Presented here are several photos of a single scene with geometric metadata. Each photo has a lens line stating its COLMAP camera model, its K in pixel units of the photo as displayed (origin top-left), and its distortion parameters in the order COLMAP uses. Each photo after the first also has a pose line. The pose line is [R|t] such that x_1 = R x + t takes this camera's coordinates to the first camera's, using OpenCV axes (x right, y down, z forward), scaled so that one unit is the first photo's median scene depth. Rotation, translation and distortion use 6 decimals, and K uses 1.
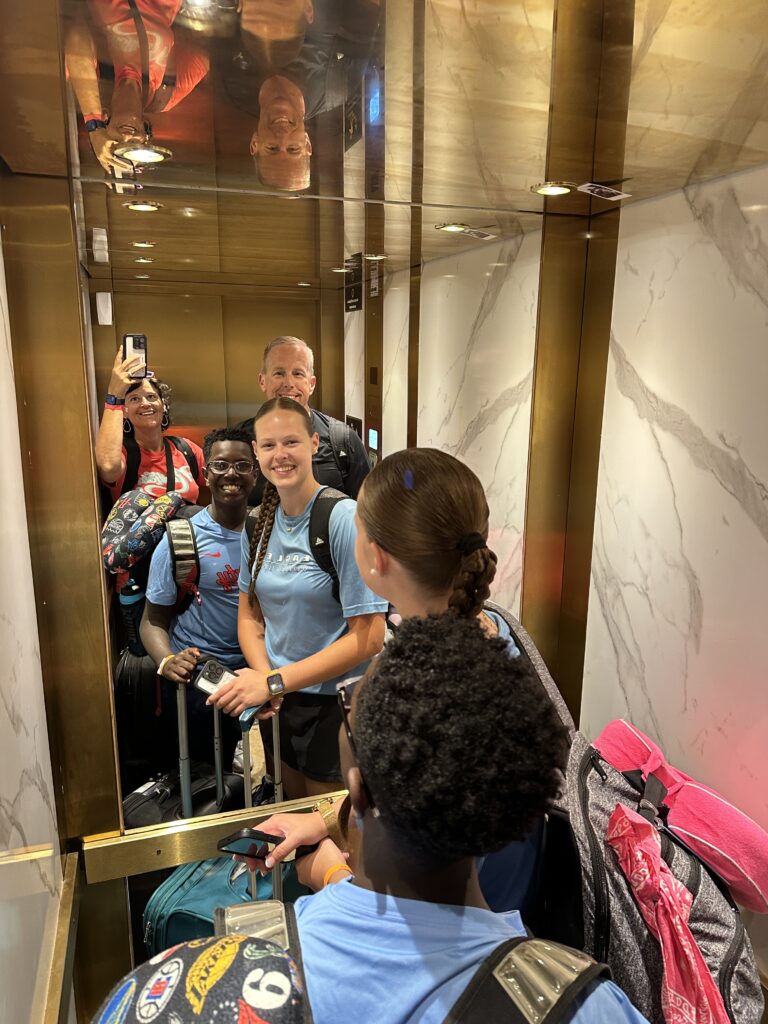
lens RADIAL K [[708.9, 0, 384.0], [0, 708.9, 512.0], [0, 0, 1]] dist [0.004105, 0.002866]
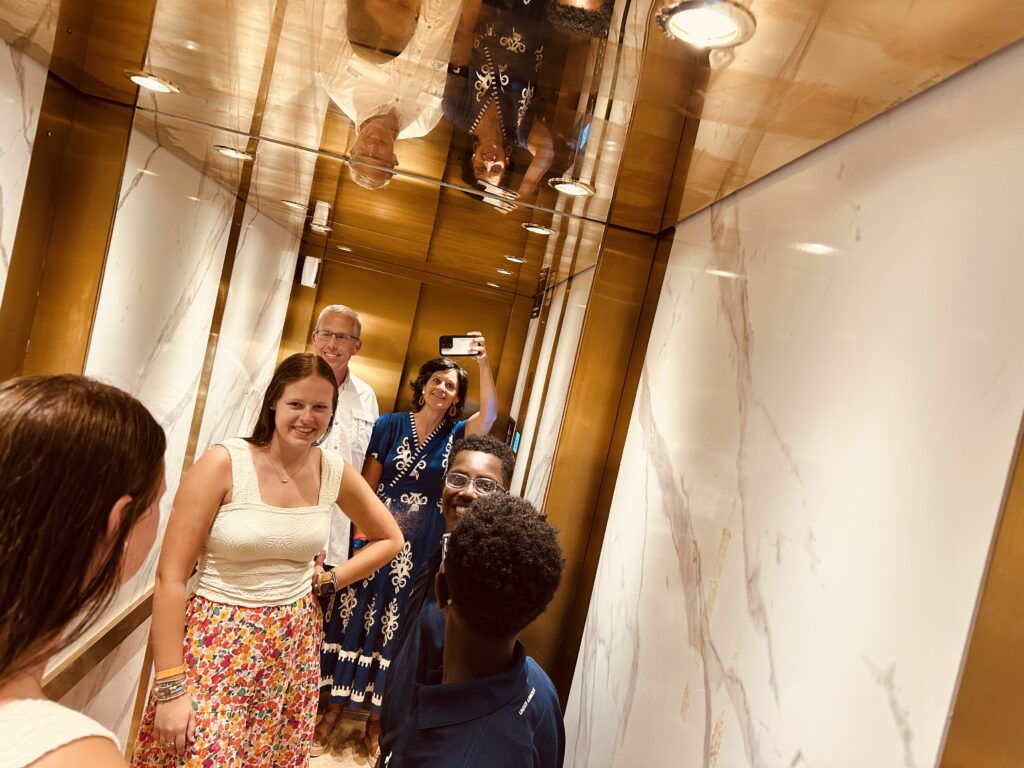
lens RADIAL K [[716.8, 0, 512.0], [0, 716.8, 384.0], [0, 0, 1]] dist [0.026631, 0.000188]
pose [[0.972214, 0.198357, -0.124316, 0.283896], [-0.218484, 0.959536, -0.177635, -0.016136], [0.084050, 0.199860, 0.976213, 0.093894]]
